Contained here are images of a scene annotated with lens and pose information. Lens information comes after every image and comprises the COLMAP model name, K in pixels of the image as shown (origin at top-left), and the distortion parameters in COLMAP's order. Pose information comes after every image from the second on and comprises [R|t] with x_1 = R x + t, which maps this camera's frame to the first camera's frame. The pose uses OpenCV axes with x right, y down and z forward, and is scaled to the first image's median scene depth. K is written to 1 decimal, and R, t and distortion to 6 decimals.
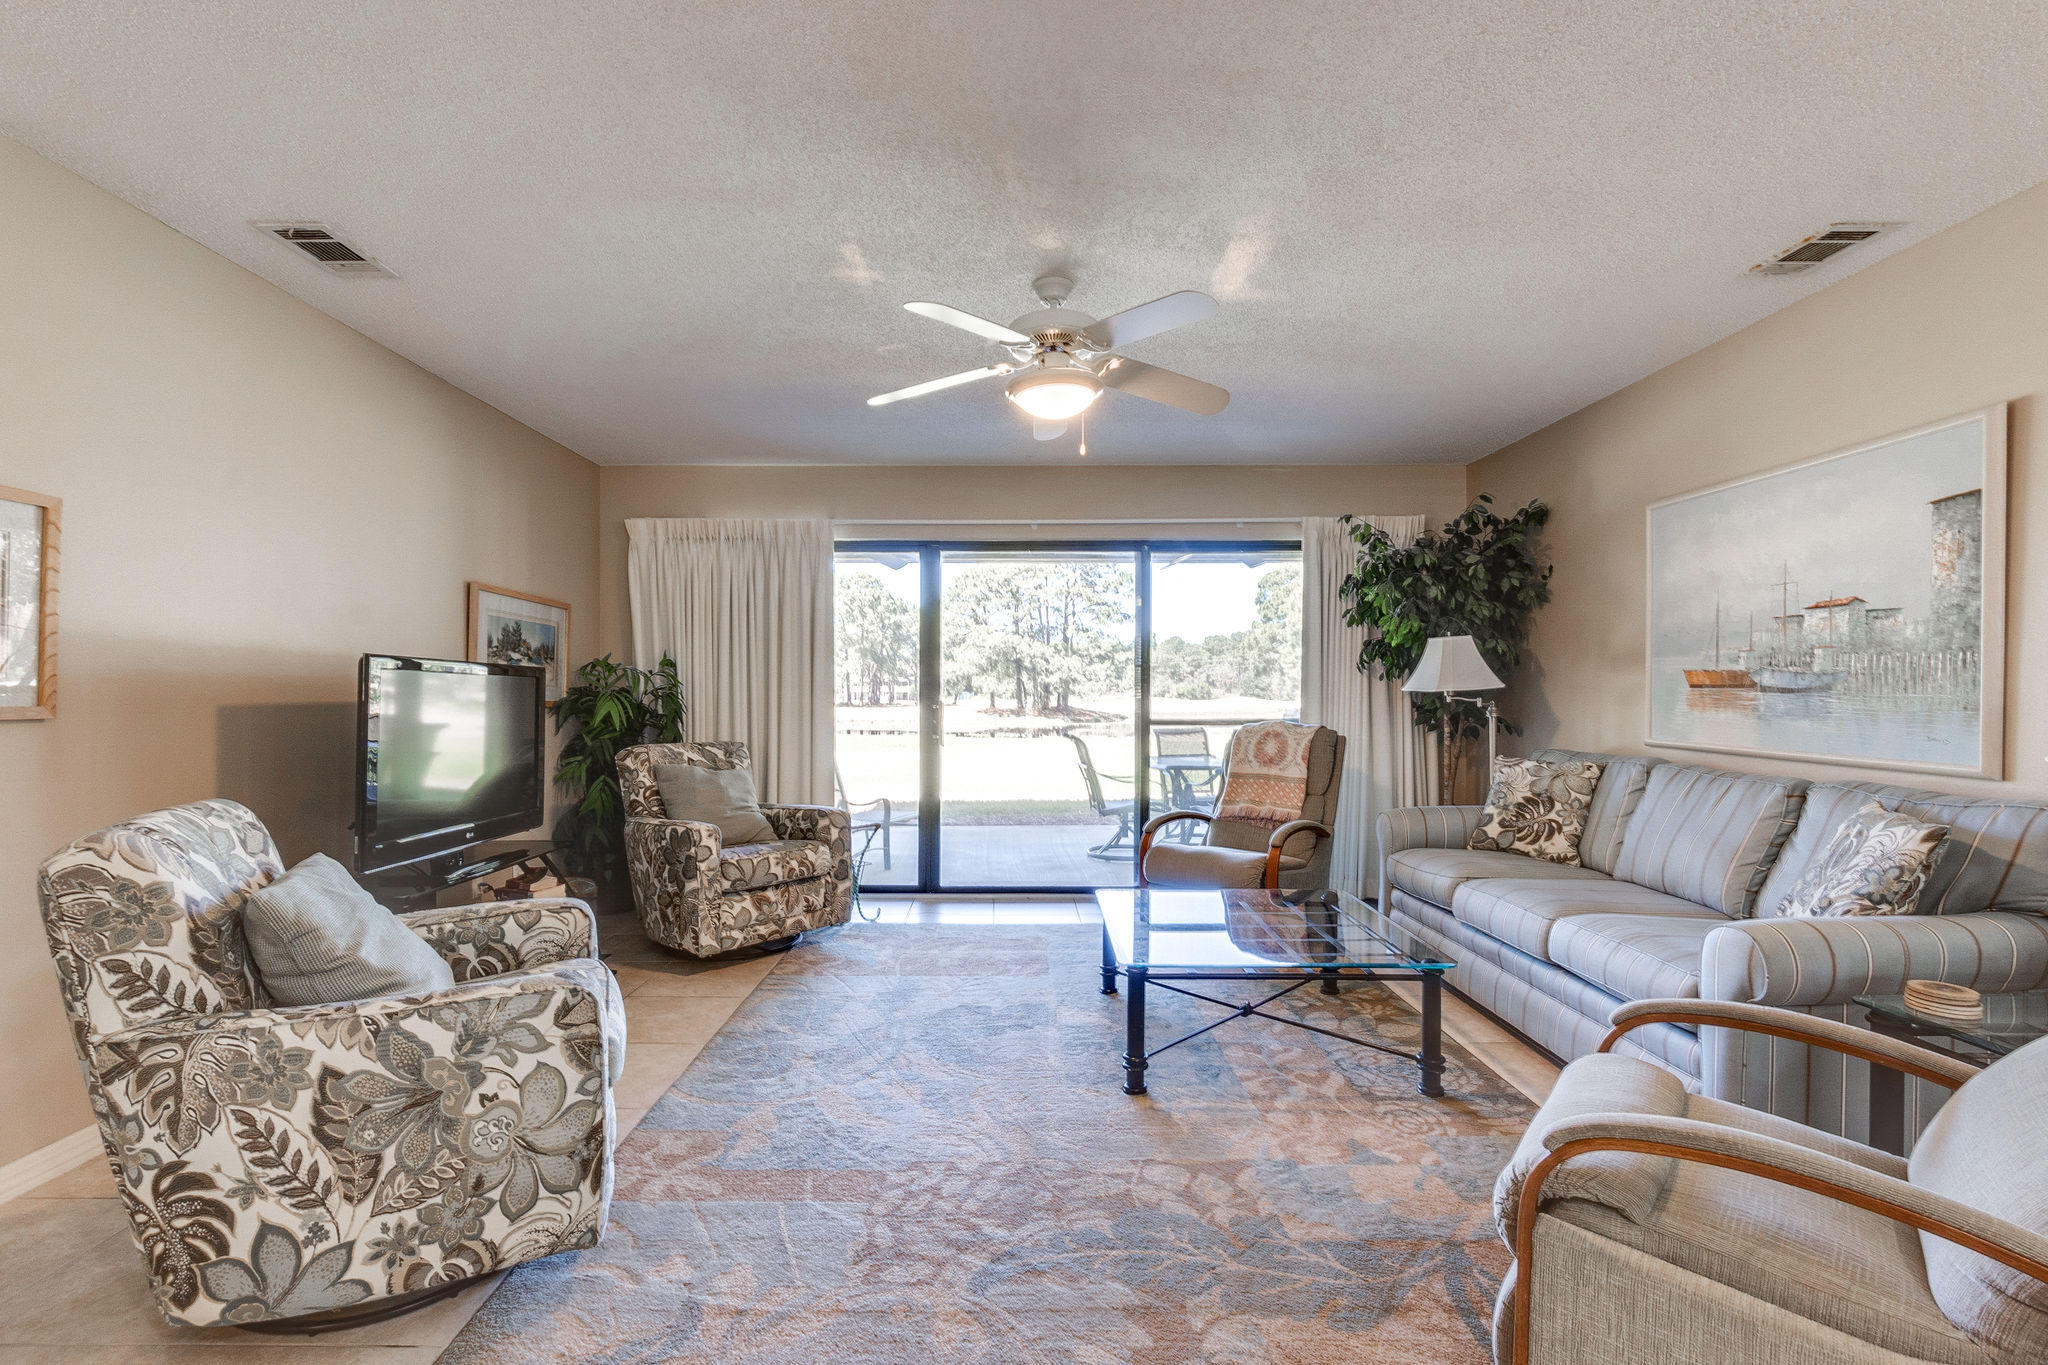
lens RADIAL K [[885.0, 0, 1013.6], [0, 885.0, 700.6], [0, 0, 1]] dist [-0.004282, -0.000027]
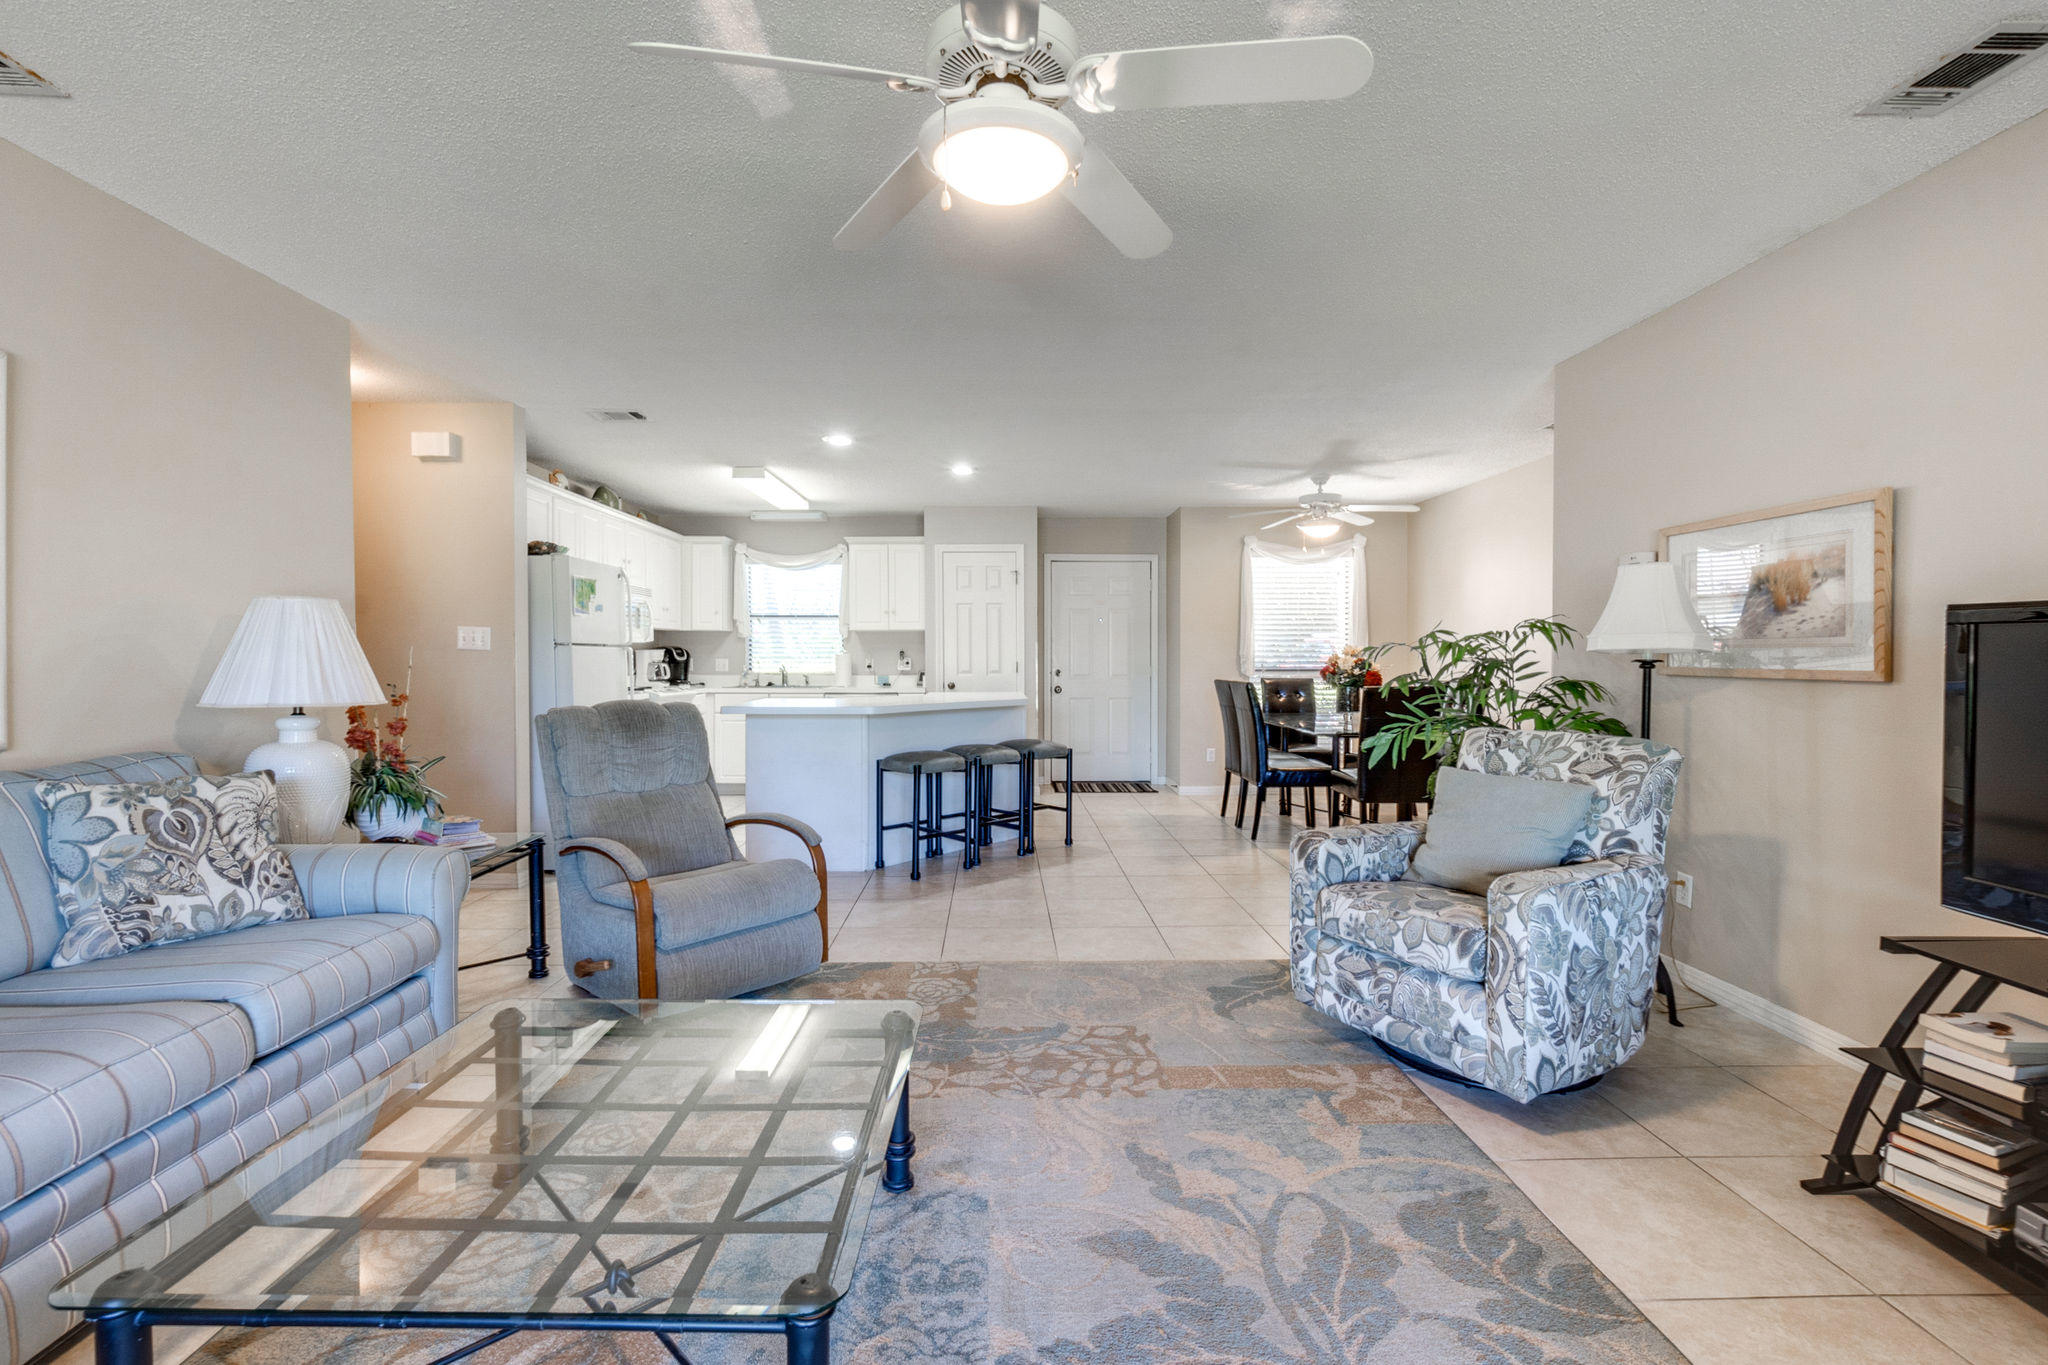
lens RADIAL K [[878.1, 0, 1013.8], [0, 878.1, 678.0], [0, 0, 1]] dist [0.003875, 0.000268]
pose [[-0.999795, -0.000396, -0.020237, 0.039376], [-0.000934, 0.999647, 0.026555, -0.007968], [0.020219, 0.026568, -0.999443, 1.274940]]
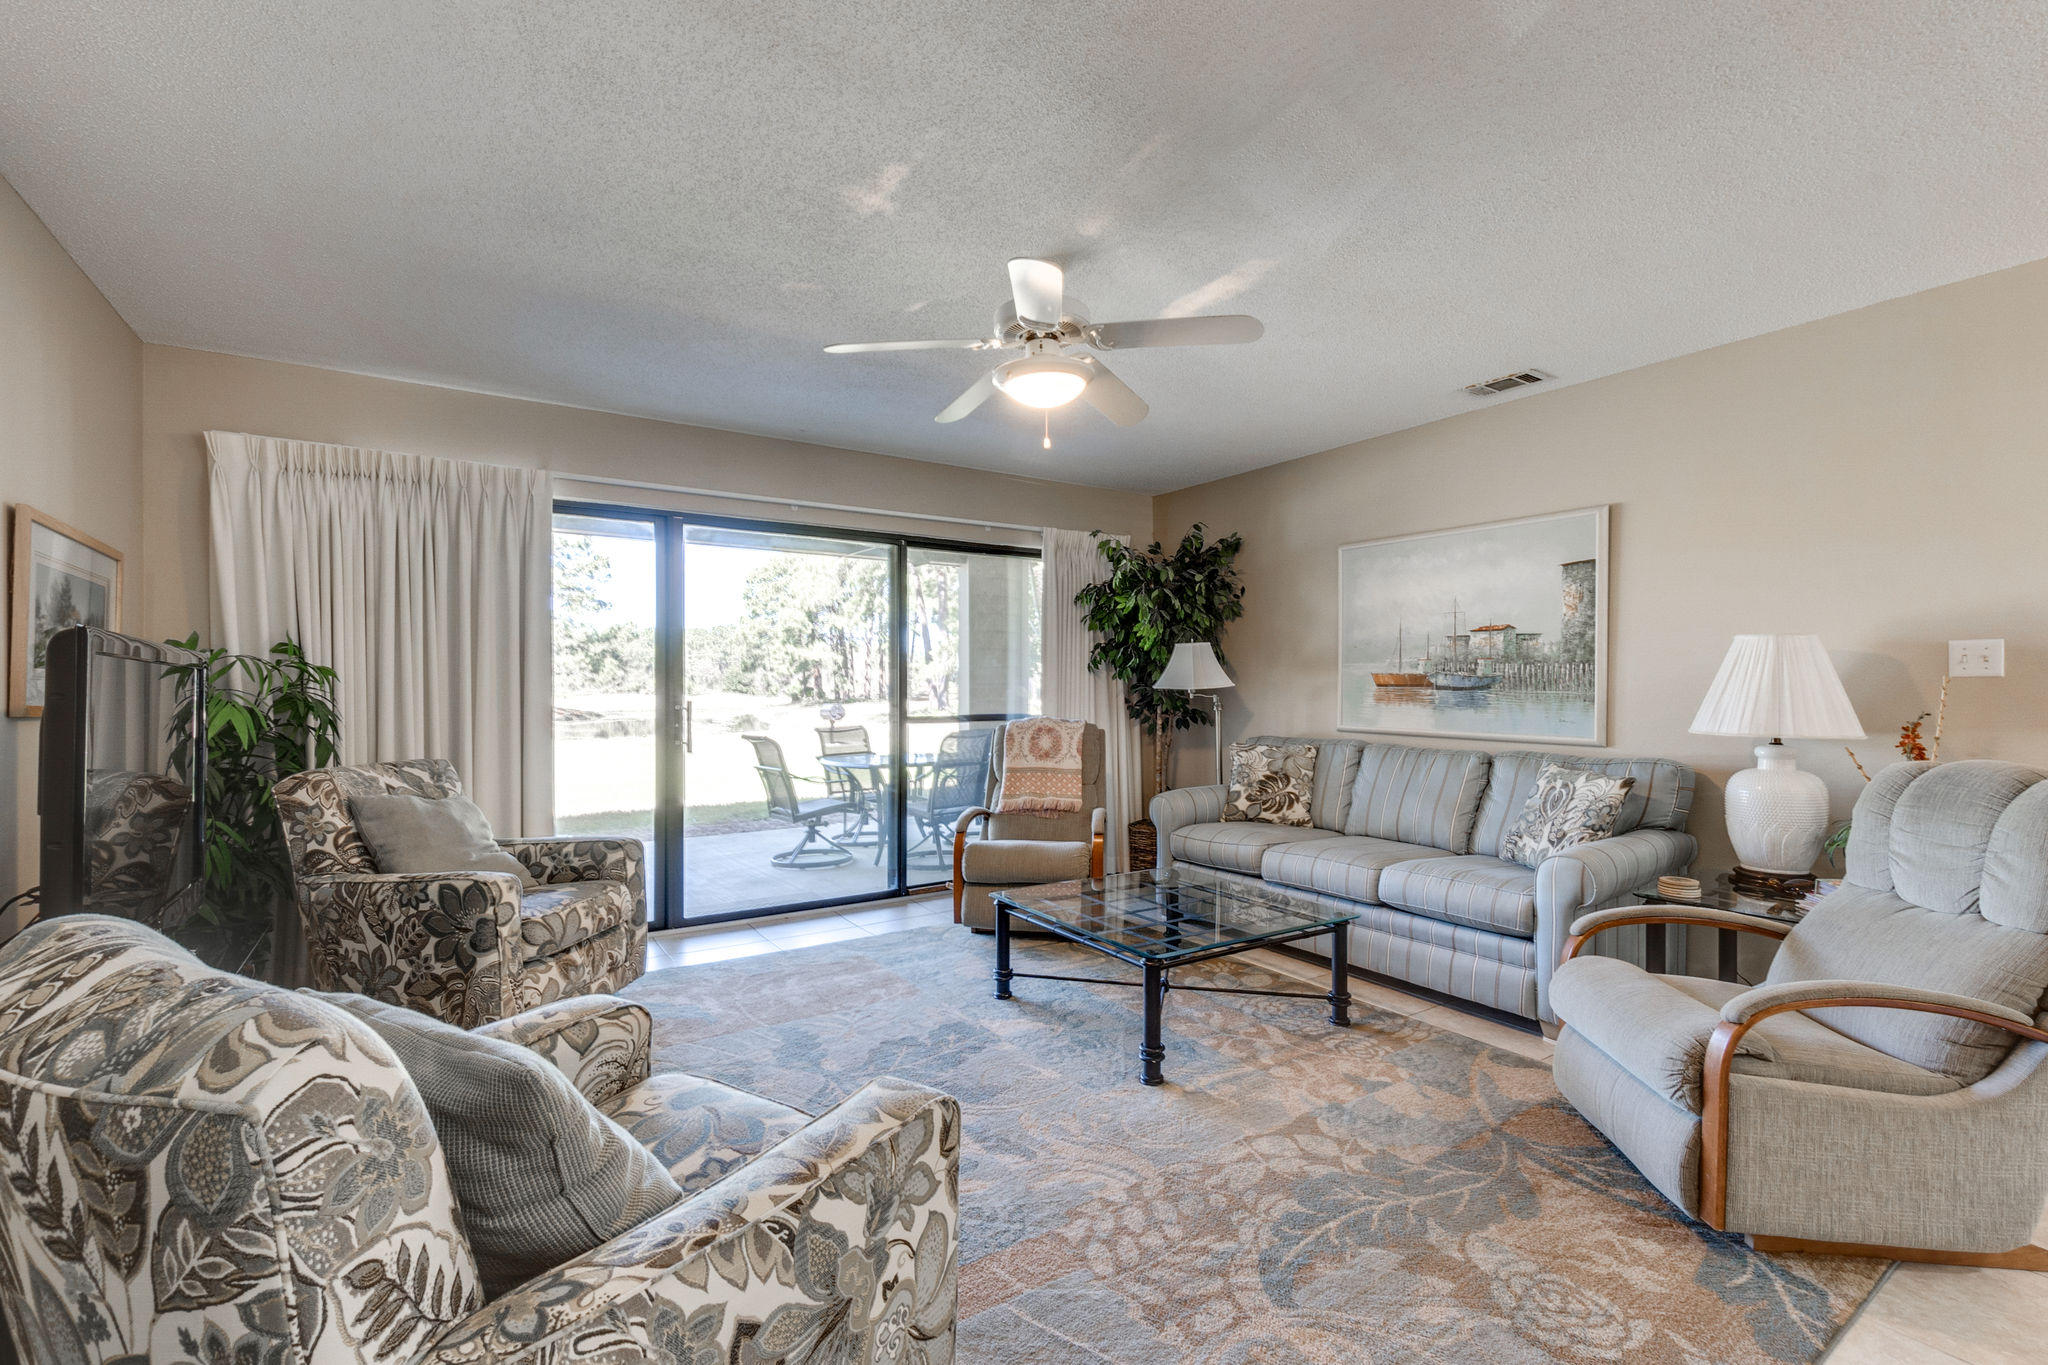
lens RADIAL K [[883.6, 0, 1010.4], [0, 883.6, 694.9], [0, 0, 1]] dist [-0.006186, -0.000148]
pose [[0.840946, -0.004943, 0.541097, -0.404543], [0.005898, 0.999983, -0.000032, -0.004749], [-0.541087, 0.003218, 0.840960, 0.168507]]
